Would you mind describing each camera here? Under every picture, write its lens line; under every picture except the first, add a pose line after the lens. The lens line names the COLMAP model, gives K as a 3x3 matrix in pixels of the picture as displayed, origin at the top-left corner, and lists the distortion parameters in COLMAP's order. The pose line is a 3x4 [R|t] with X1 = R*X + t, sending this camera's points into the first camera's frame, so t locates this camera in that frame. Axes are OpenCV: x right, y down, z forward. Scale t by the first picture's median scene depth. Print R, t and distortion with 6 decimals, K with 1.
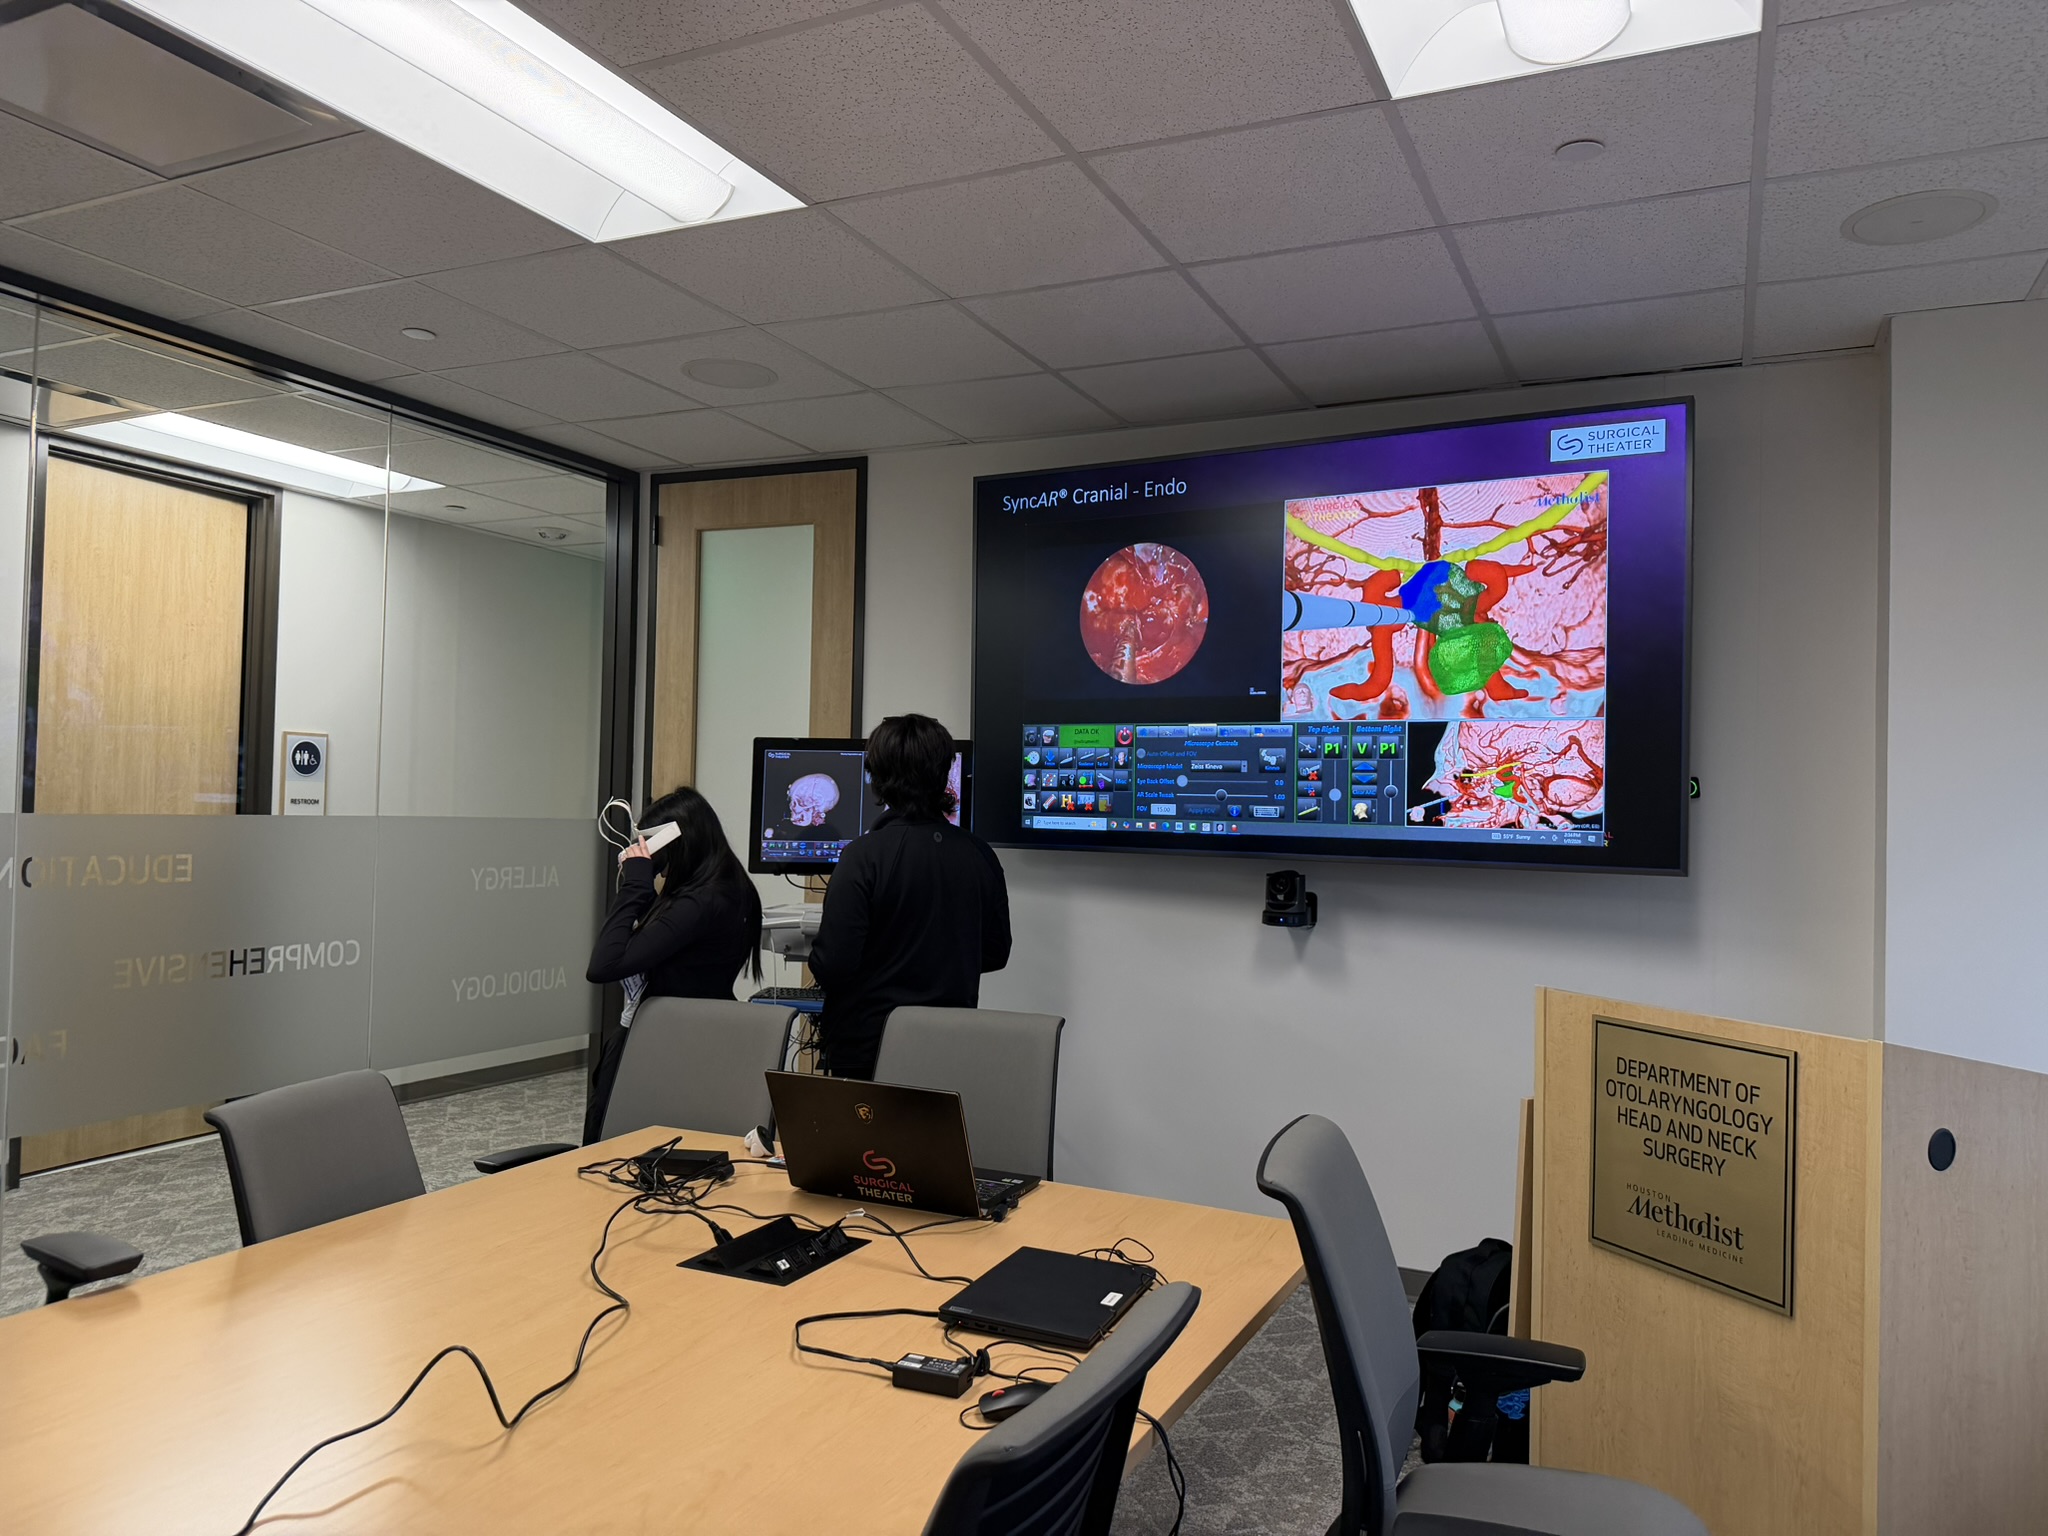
lens RADIAL K [[1439.6, 0, 1041.8], [0, 1439.6, 773.0], [0, 0, 1]] dist [0.043925, -0.058080]
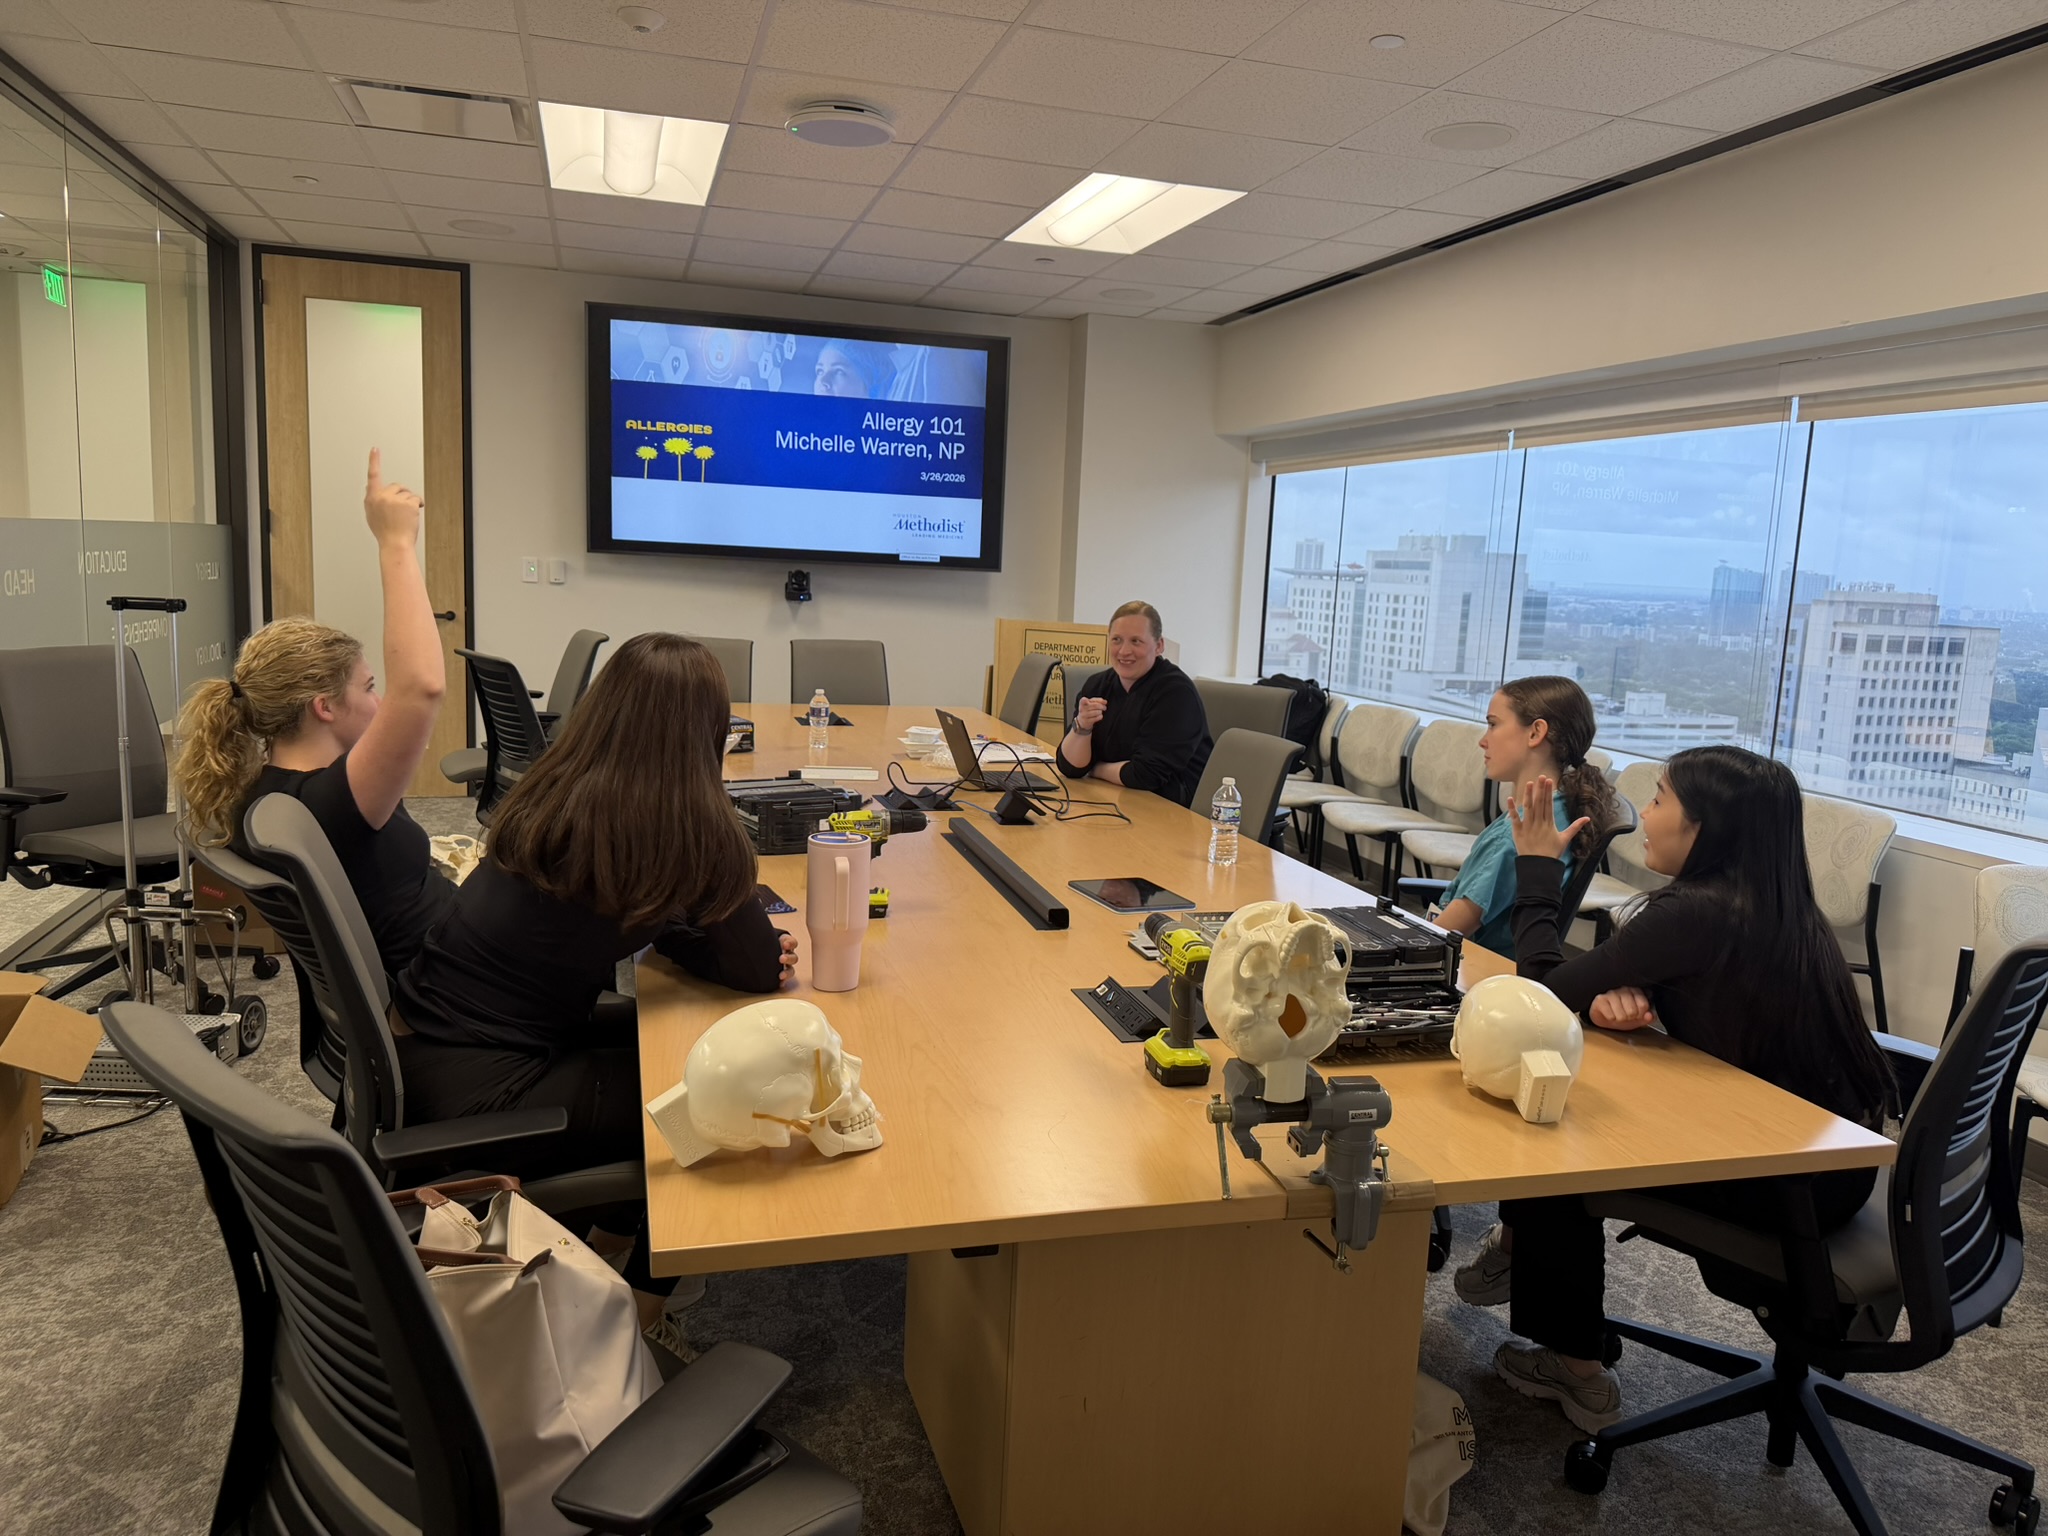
lens RADIAL K [[1439.6, 0, 1028.1], [0, 1439.6, 776.6], [0, 0, 1]] dist [0.043925, -0.058080]
pose [[0.752141, -0.087282, 0.653197, -0.798530], [-0.044711, 0.982148, 0.182721, -0.018963], [-0.657484, -0.166637, 0.734811, -0.542918]]
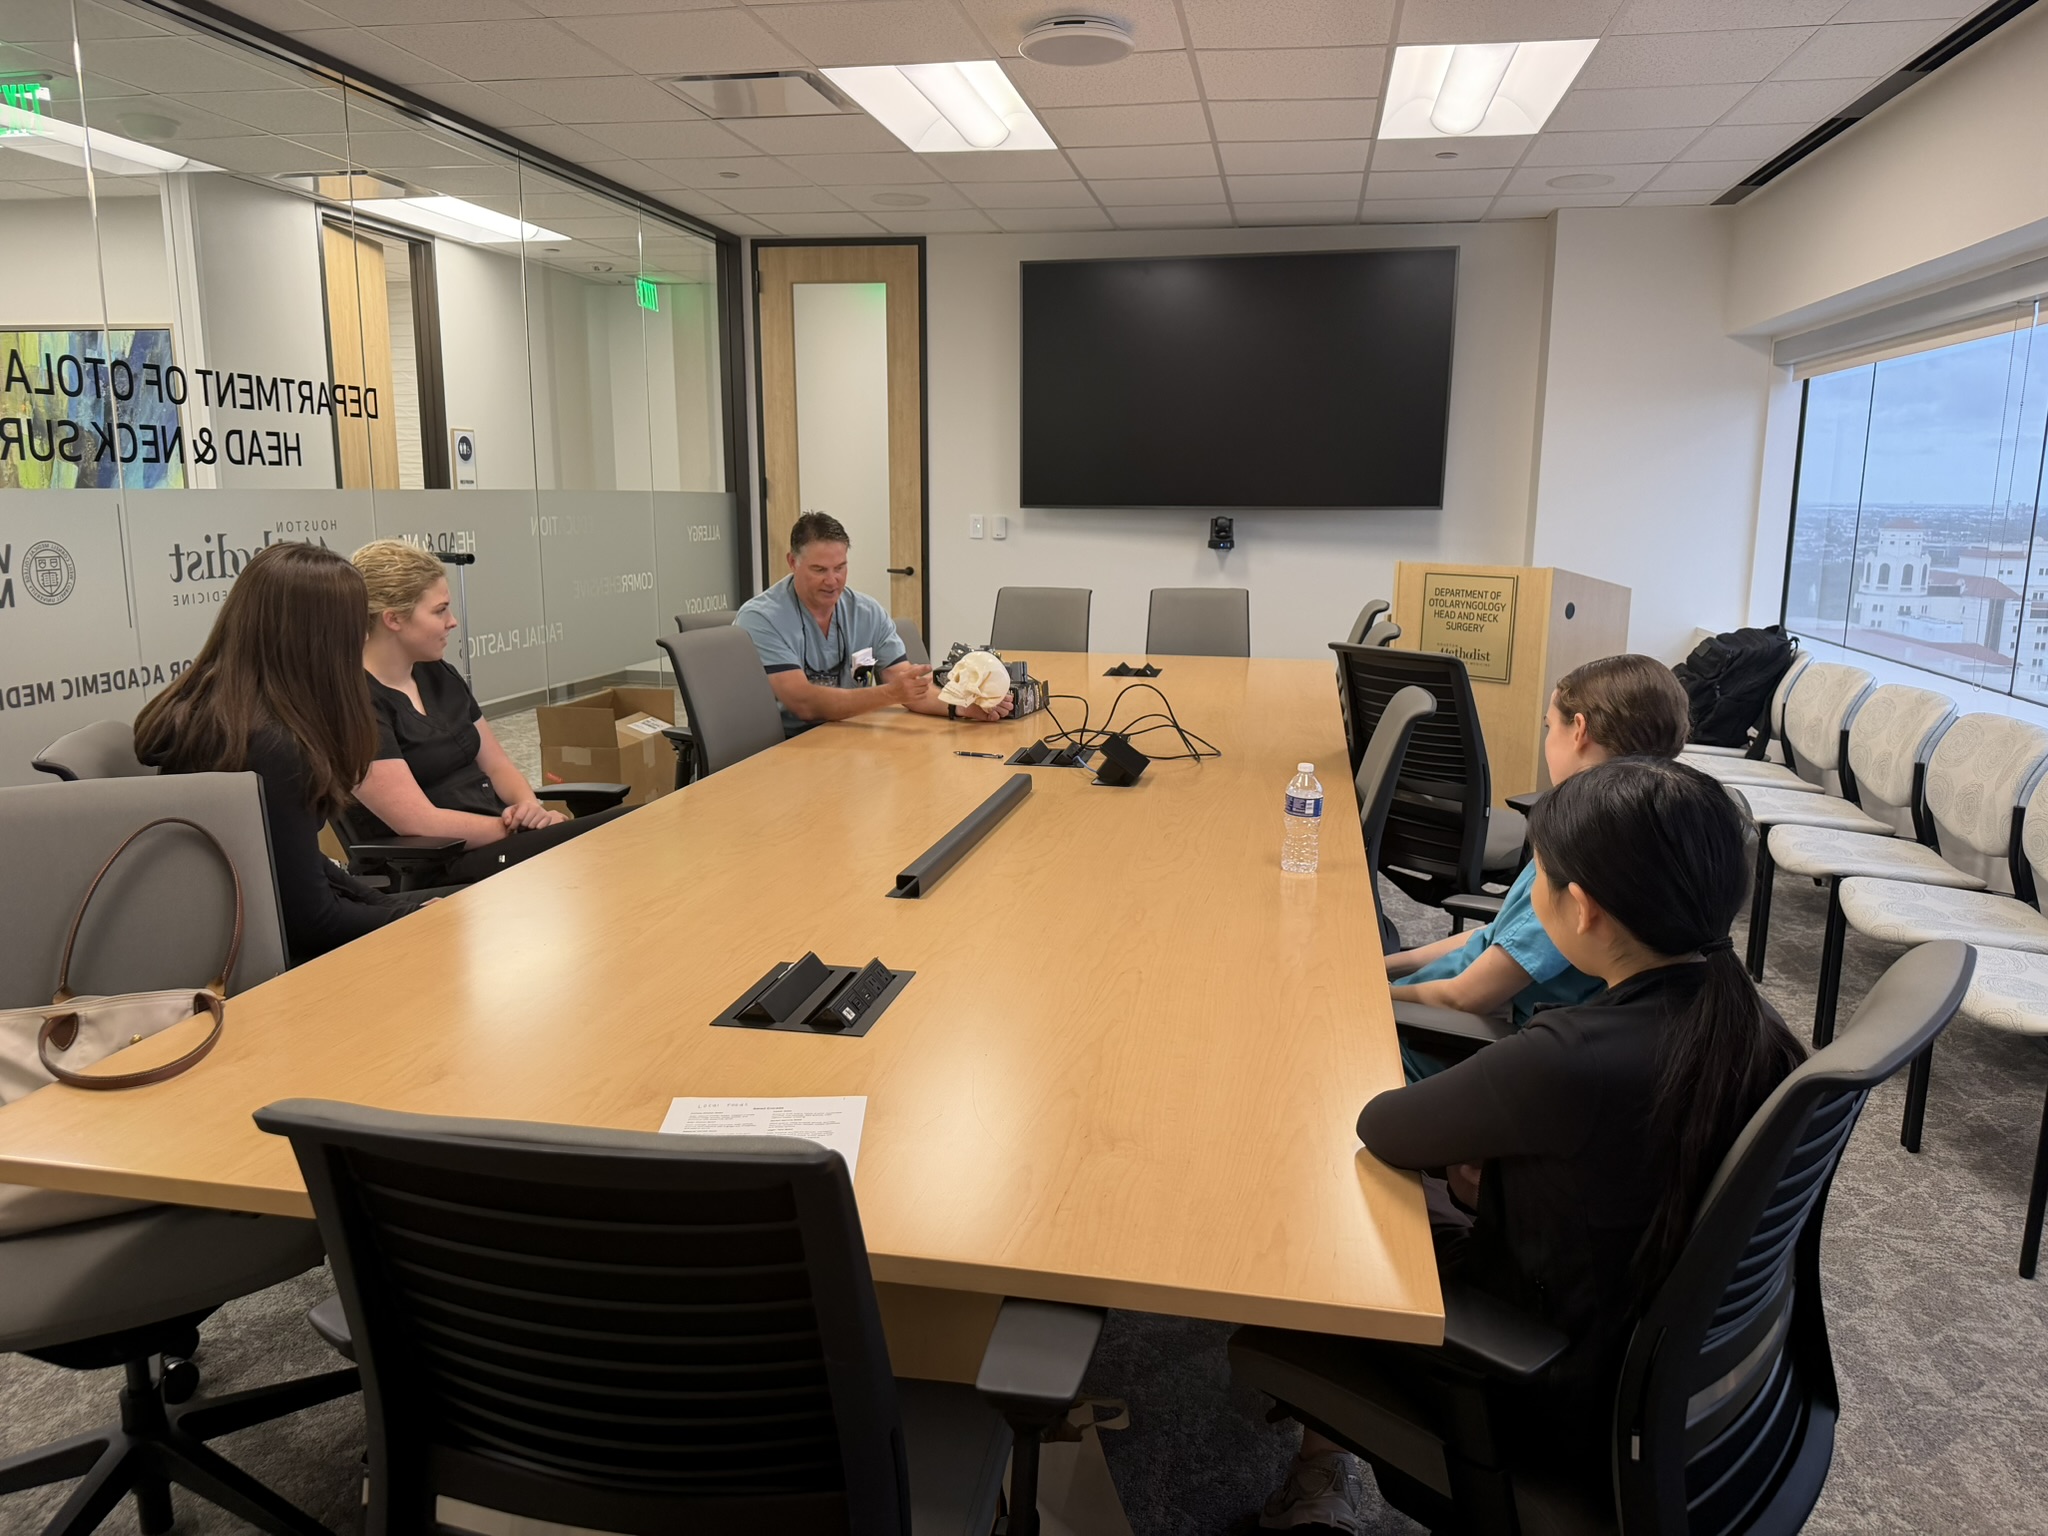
lens RADIAL K [[1439.6, 0, 1039.8], [0, 1439.6, 770.9], [0, 0, 1]] dist [0.043925, -0.058080]
pose [[0.967007, -0.062689, 0.246916, -0.486319], [0.007281, 0.975655, 0.219190, -0.013642], [-0.254645, -0.210161, 0.943922, -0.641905]]
